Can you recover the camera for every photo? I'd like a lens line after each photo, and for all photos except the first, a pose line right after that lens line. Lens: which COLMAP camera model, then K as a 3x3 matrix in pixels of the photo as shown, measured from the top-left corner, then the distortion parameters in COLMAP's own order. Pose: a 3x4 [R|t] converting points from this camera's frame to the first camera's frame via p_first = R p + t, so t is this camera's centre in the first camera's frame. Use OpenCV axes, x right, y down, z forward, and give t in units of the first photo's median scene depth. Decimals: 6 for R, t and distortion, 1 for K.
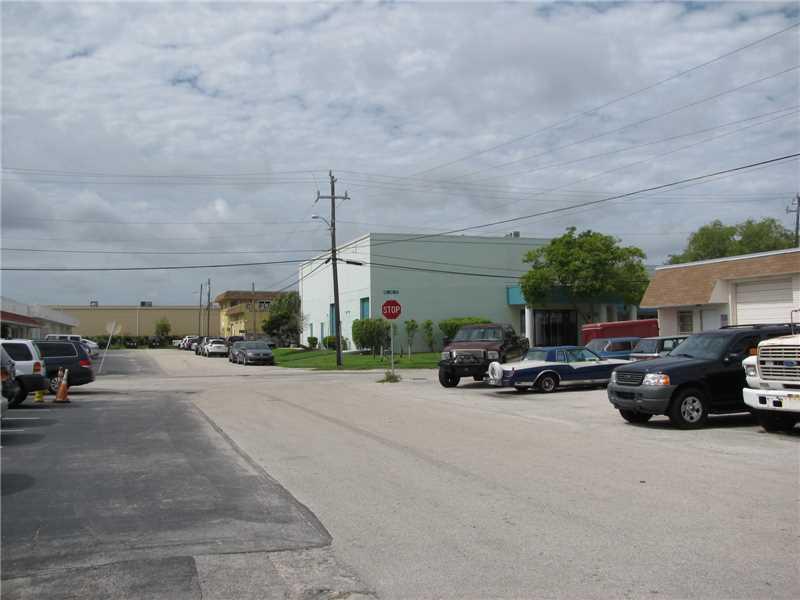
lens RADIAL K [[788.9, 0, 400.0], [0, 788.9, 300.0], [0, 0, 1]] dist [-0.268850, -0.005551]
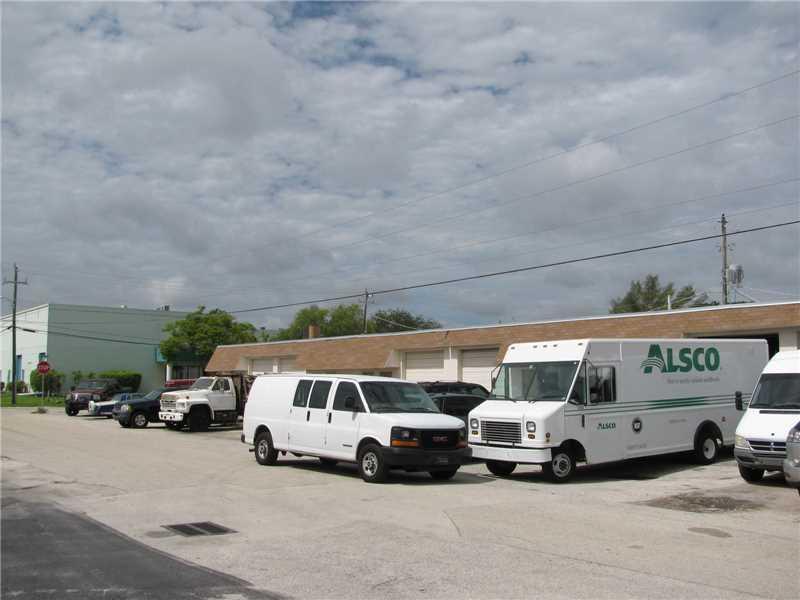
lens RADIAL K [[836.0, 0, 409.9], [0, 836.0, 299.0], [0, 0, 1]] dist [-0.212425, 0.264545]
pose [[0.941887, 0.047912, 0.332495, 0.082752], [-0.029438, 0.997741, -0.060381, -0.030194], [-0.334637, 0.047084, 0.941170, -0.481750]]
